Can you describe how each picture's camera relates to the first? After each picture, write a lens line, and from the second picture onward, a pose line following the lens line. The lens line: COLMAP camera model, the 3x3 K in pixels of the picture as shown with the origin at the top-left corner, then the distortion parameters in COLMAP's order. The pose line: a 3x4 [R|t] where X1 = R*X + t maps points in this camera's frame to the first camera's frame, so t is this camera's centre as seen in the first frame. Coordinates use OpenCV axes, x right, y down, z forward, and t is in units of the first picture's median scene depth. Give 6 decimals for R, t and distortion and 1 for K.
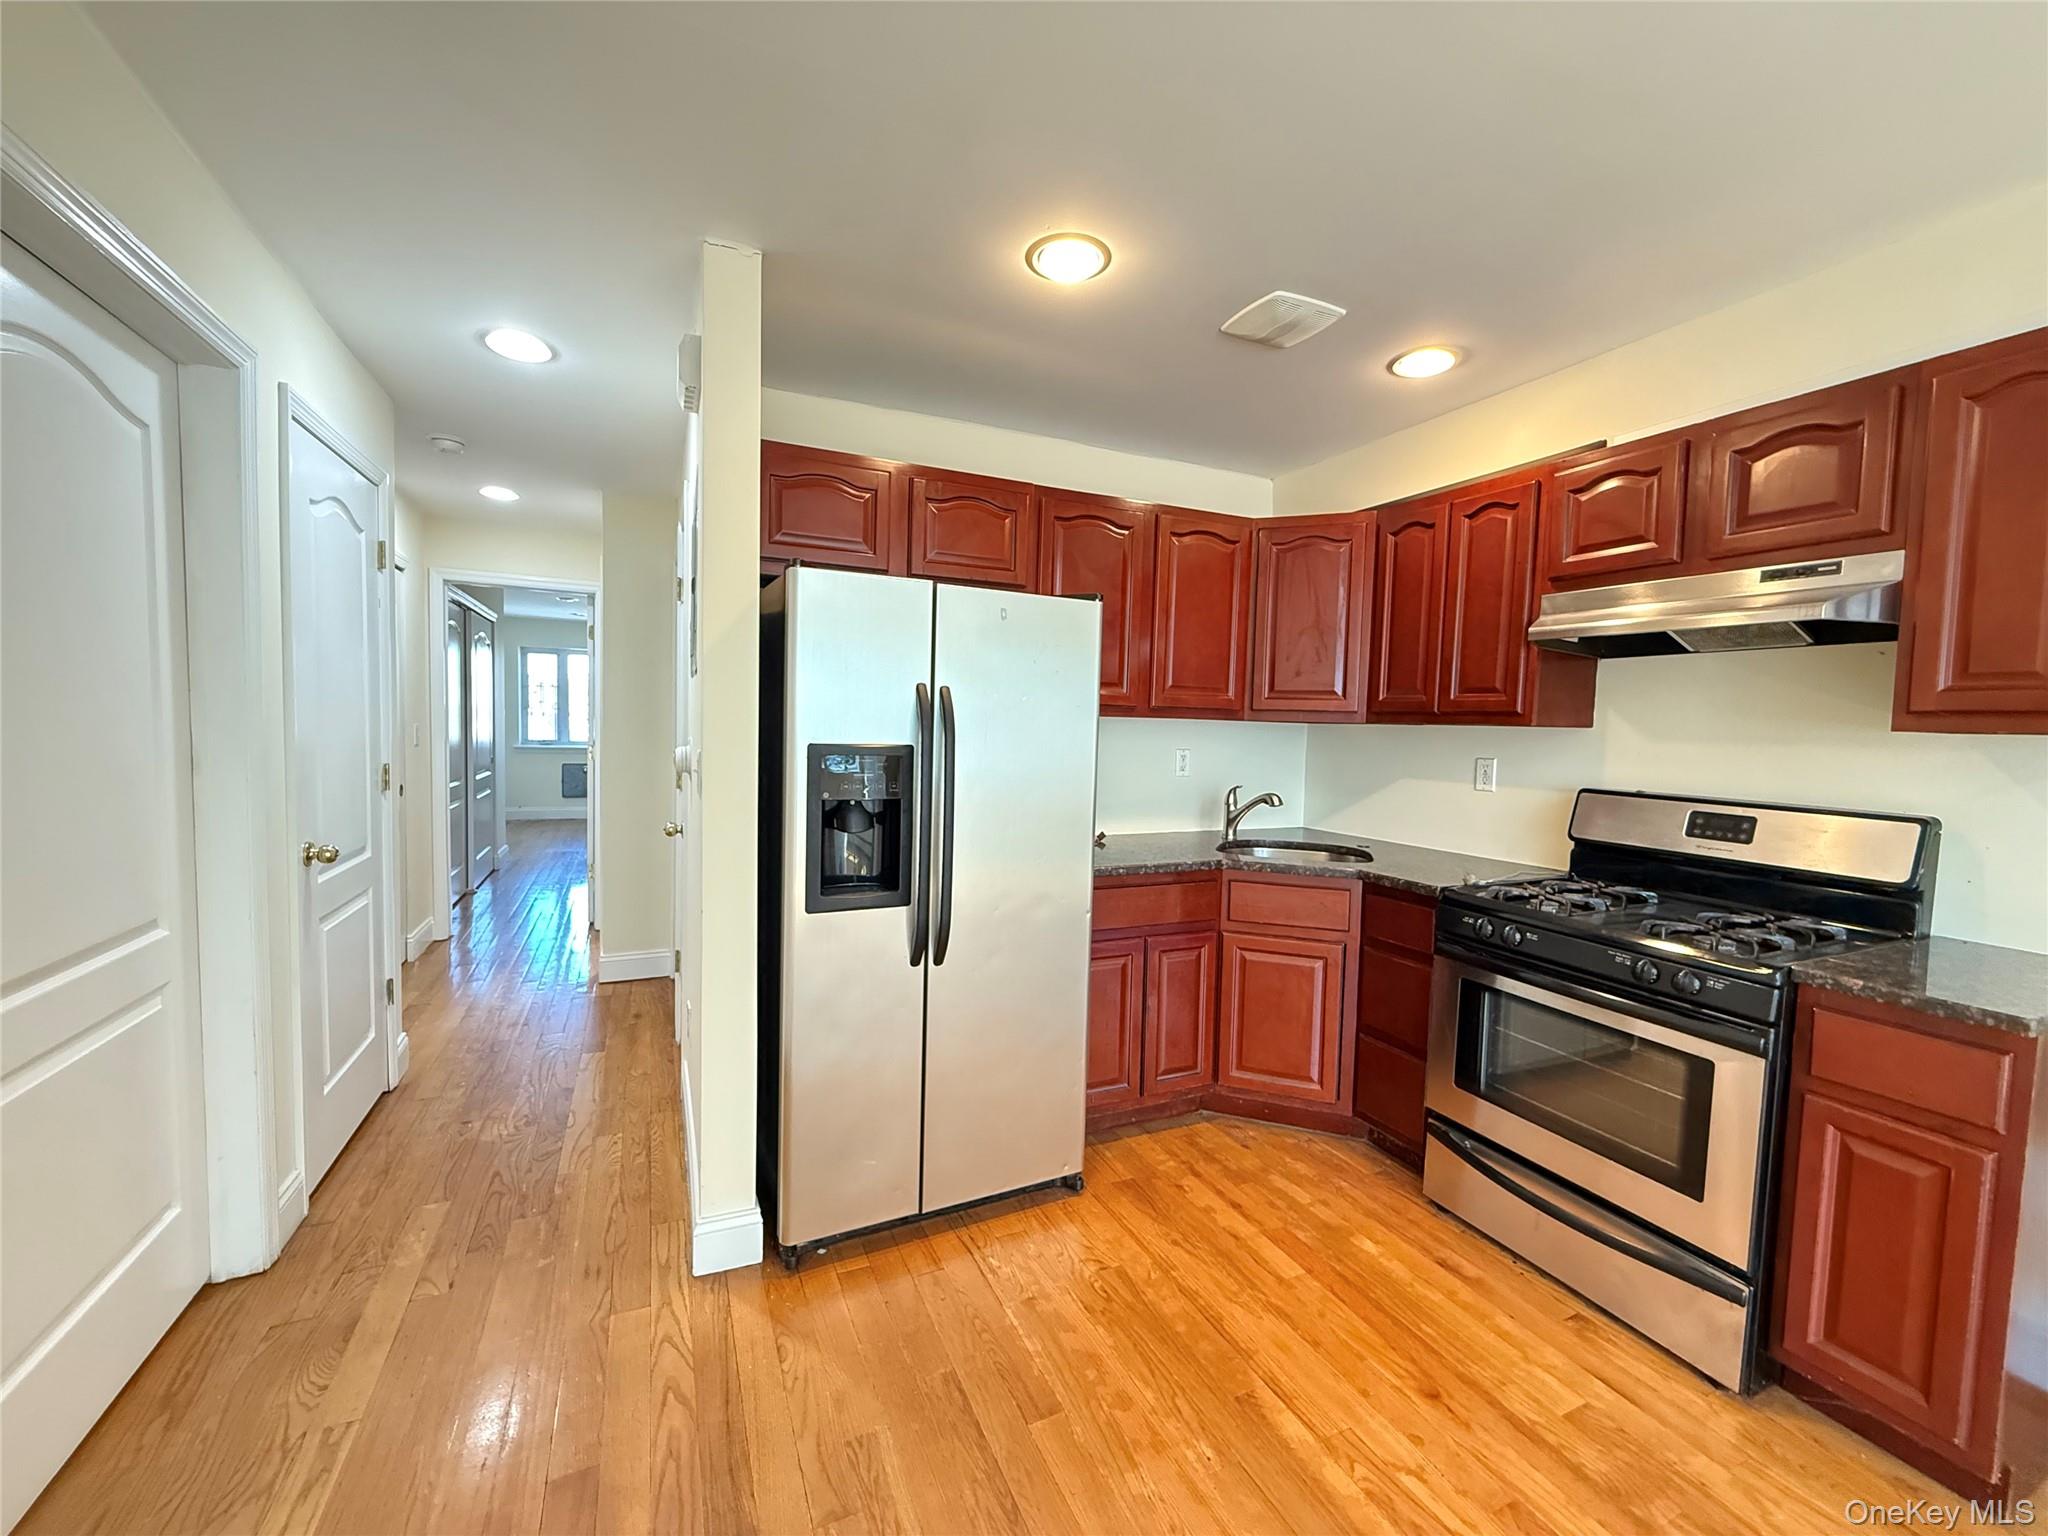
lens RADIAL K [[821.7, 0, 1027.9], [0, 821.7, 765.4], [0, 0, 1]] dist [-0.000457, 0.000858]
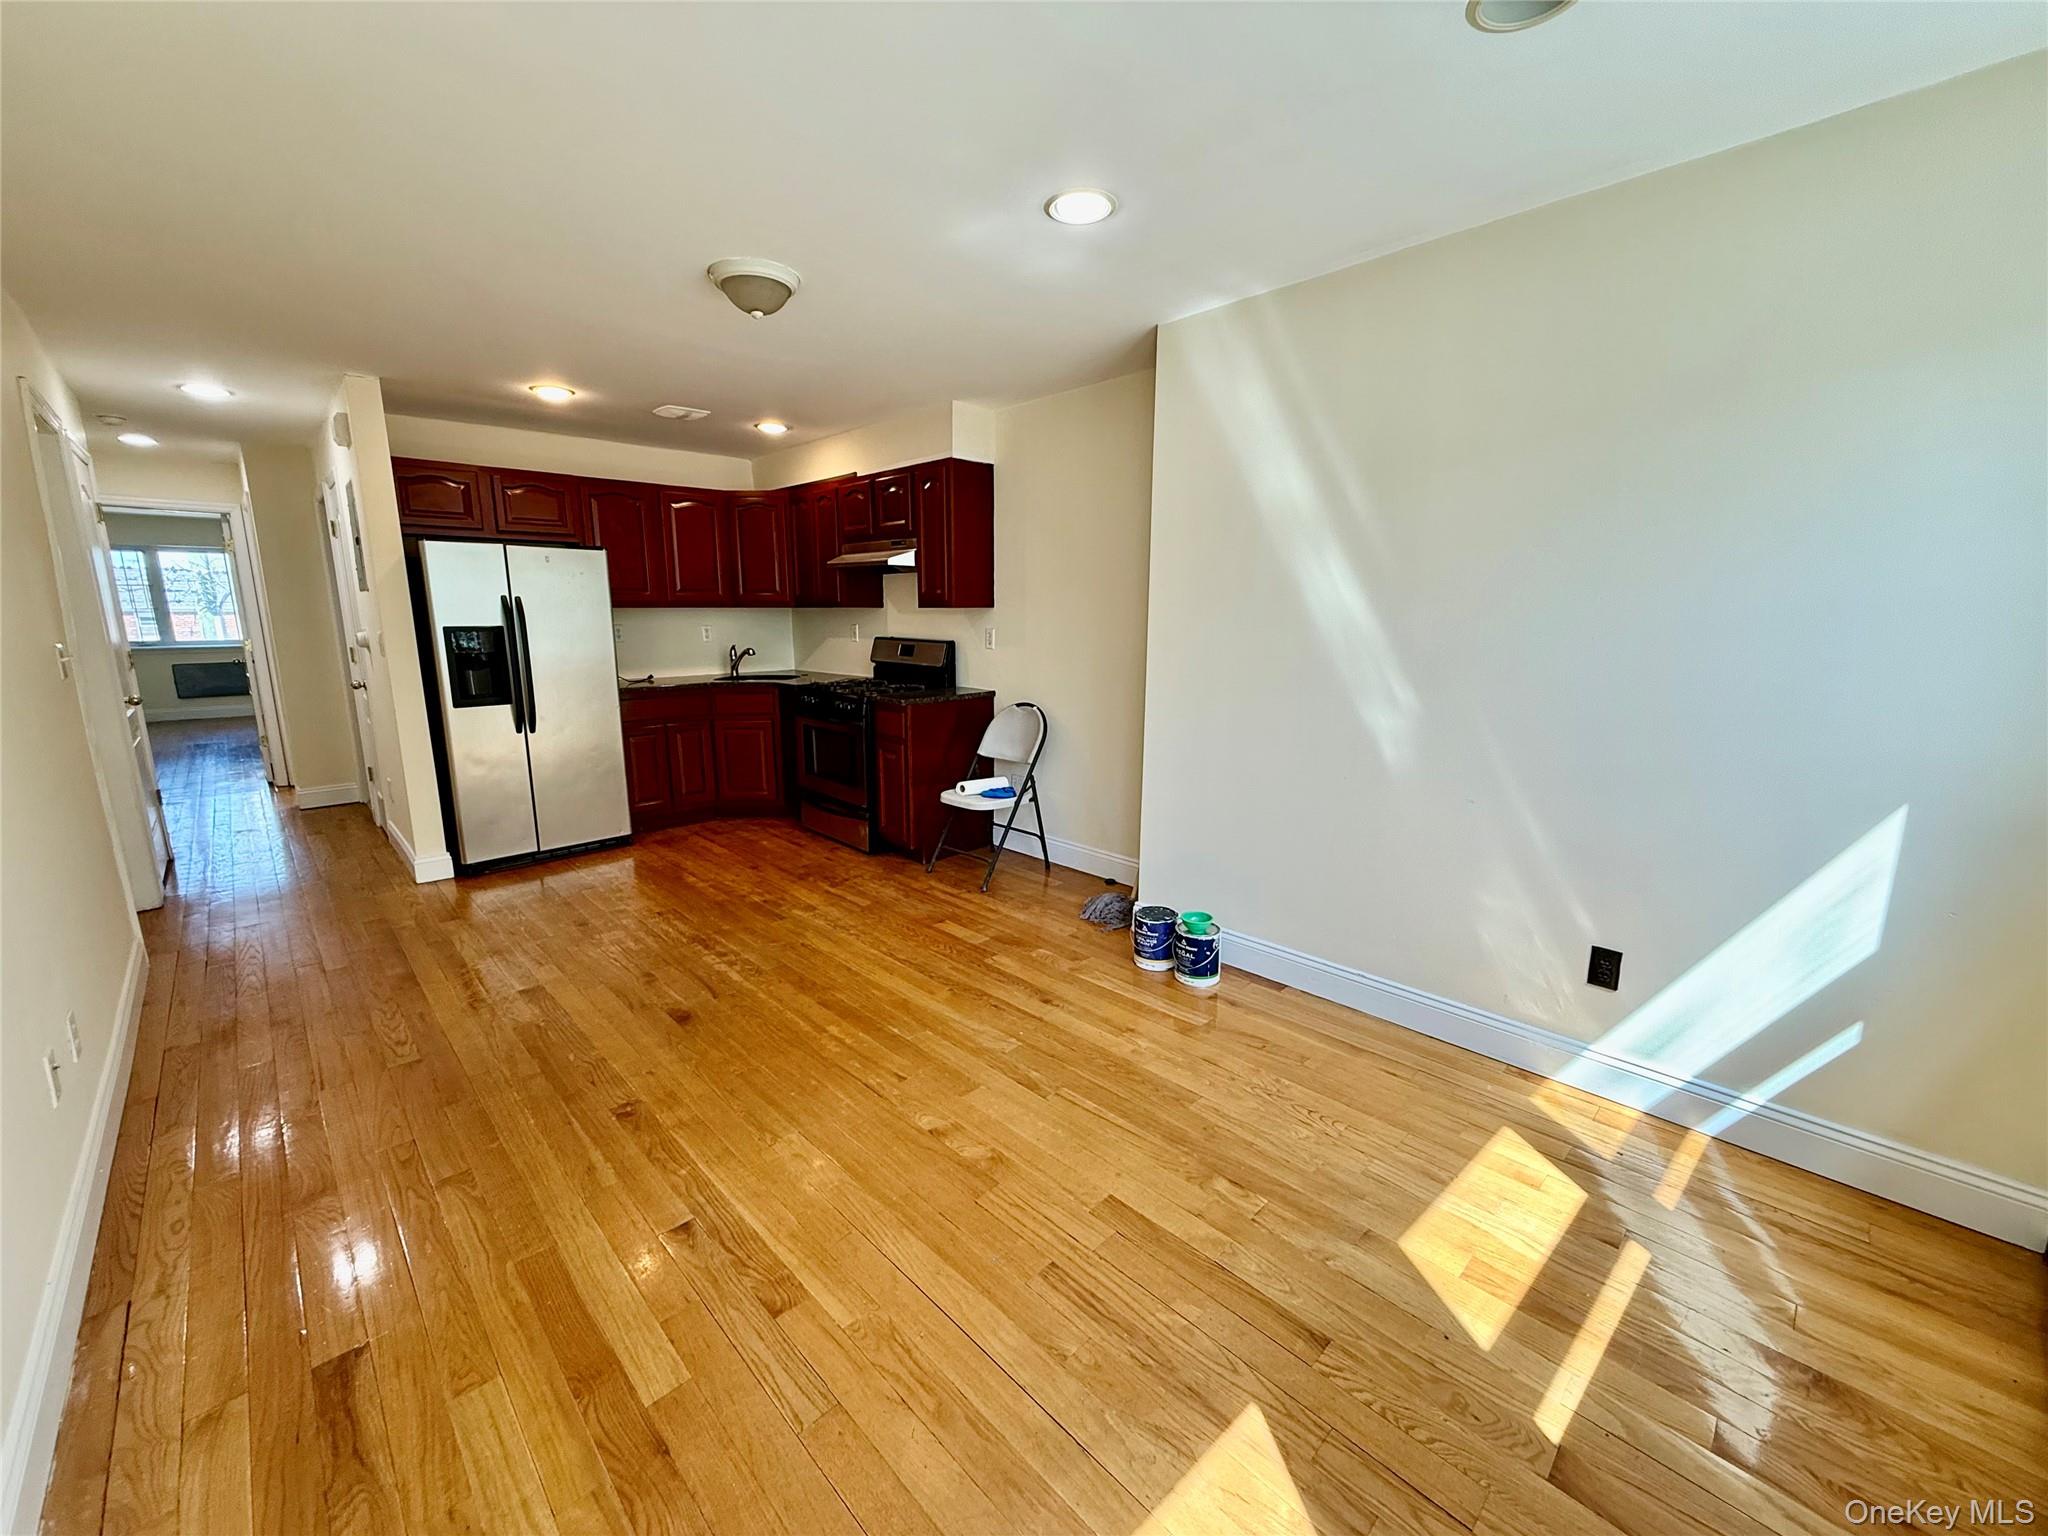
lens RADIAL K [[821.7, 0, 1027.1], [0, 821.7, 767.5], [0, 0, 1]] dist [-0.000457, 0.000858]
pose [[0.945836, -0.087331, 0.312678, 0.411990], [0.041895, 0.987920, 0.149197, 0.070603], [-0.321931, -0.128017, 0.938068, -1.351602]]
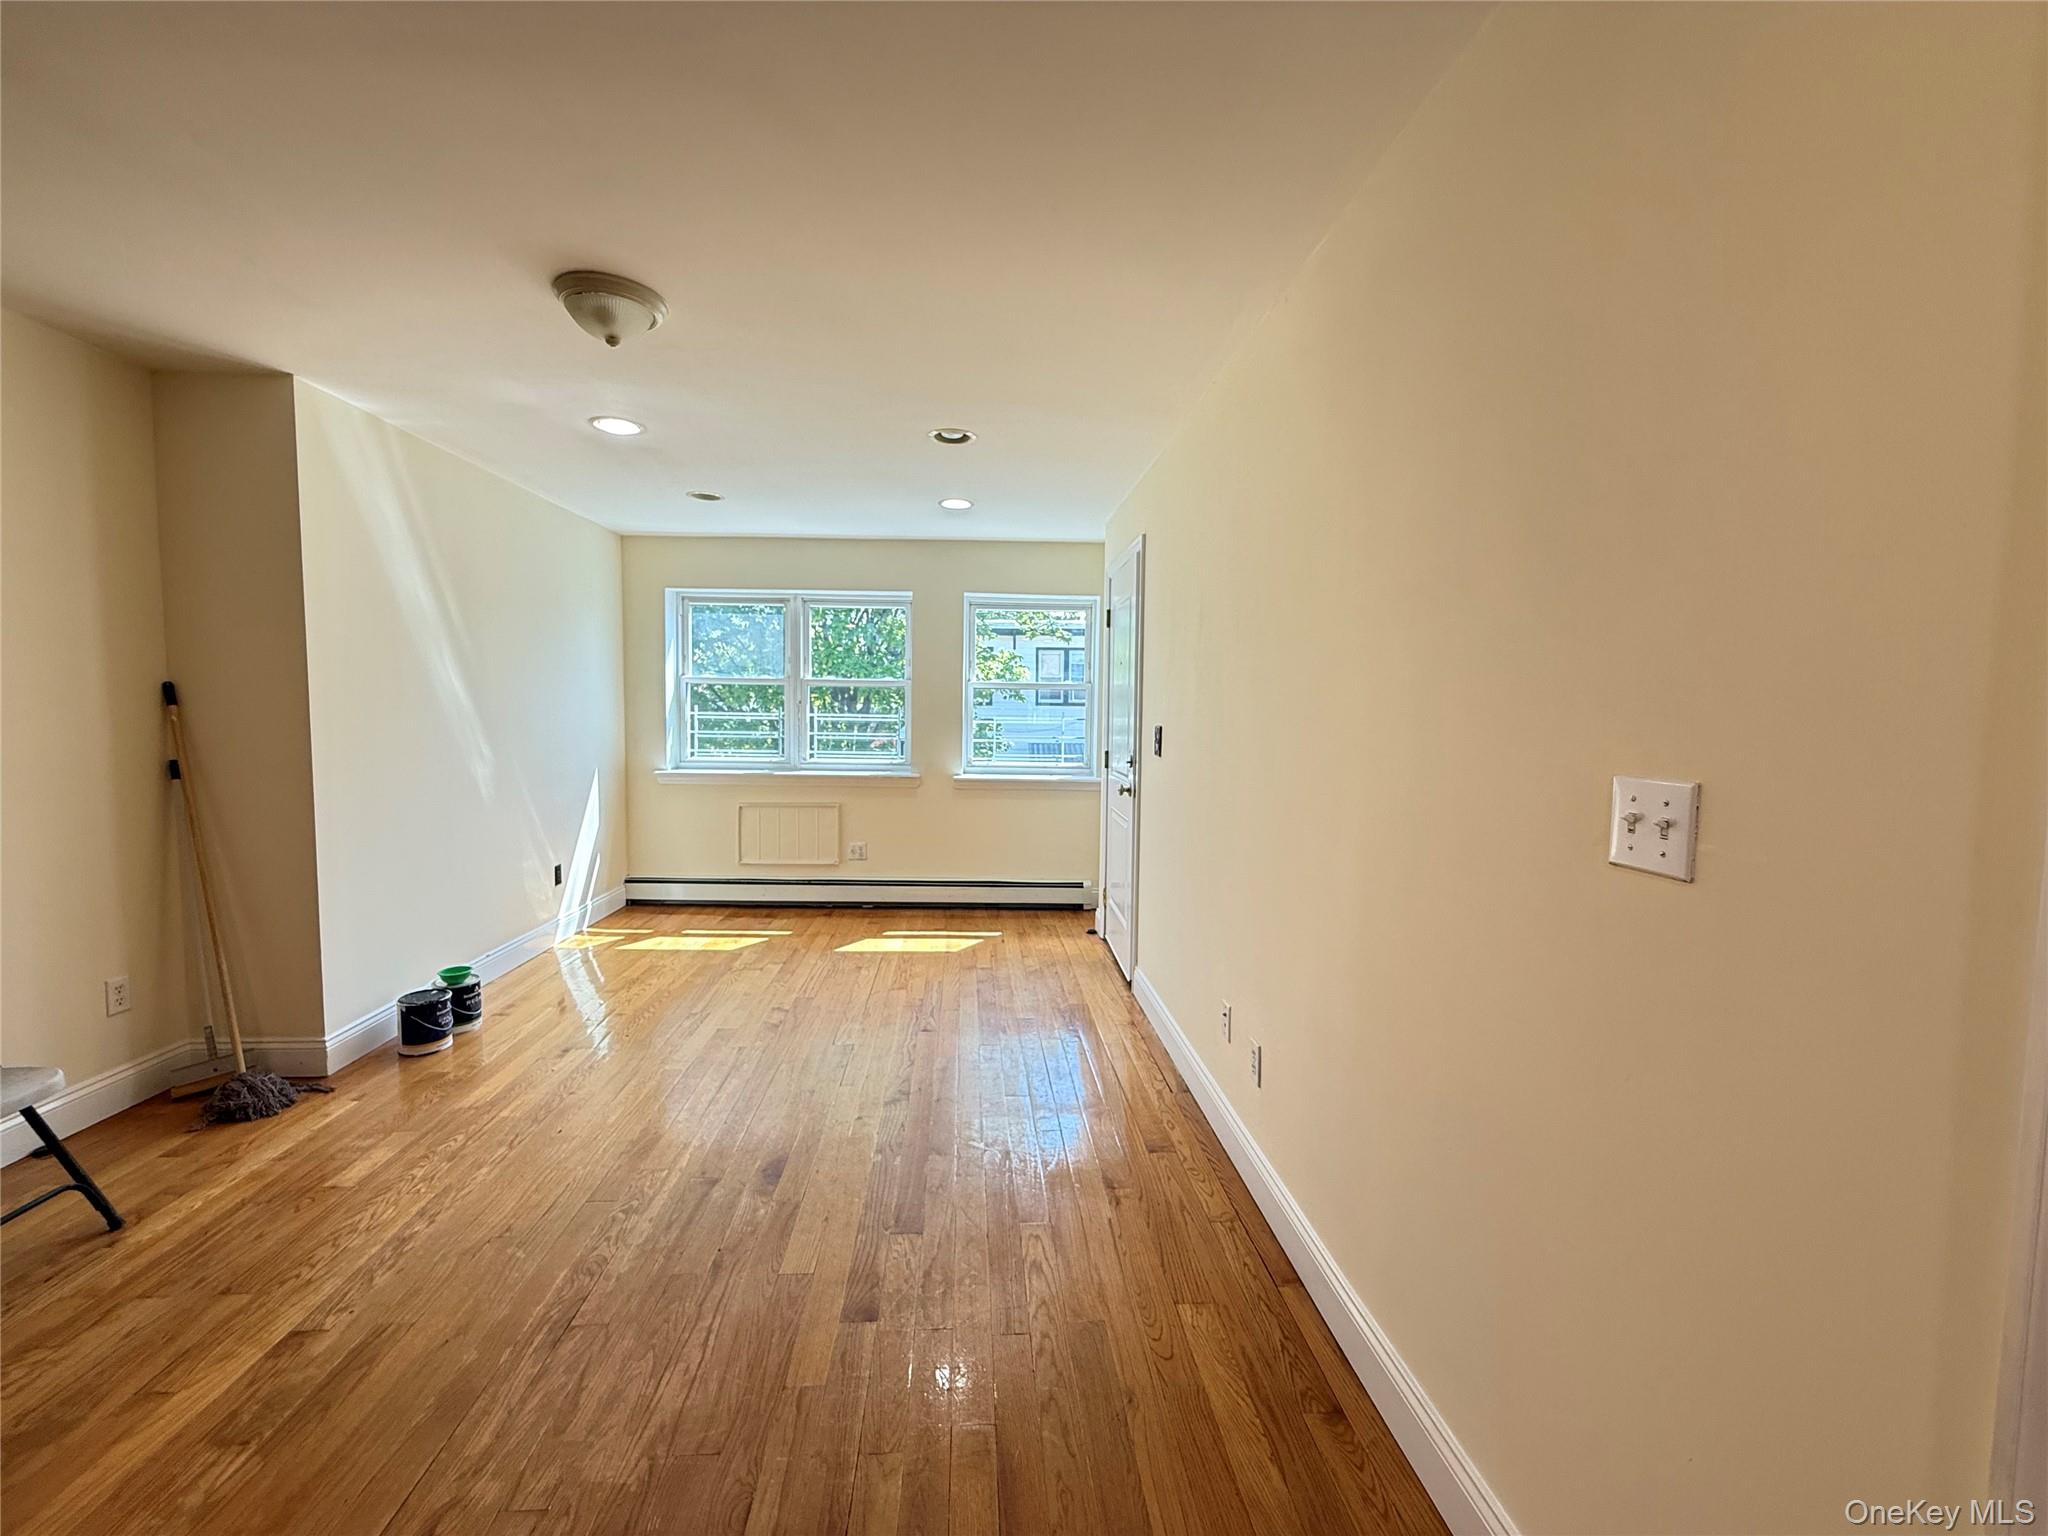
lens RADIAL K [[821.7, 0, 1016.8], [0, 821.7, 768.4], [0, 0, 1]] dist [-0.000457, 0.000858]
pose [[-0.930604, -0.061689, 0.360793, -0.420062], [-0.016639, 0.991806, 0.126664, -0.040993], [-0.365650, 0.111871, -0.924005, 0.902796]]
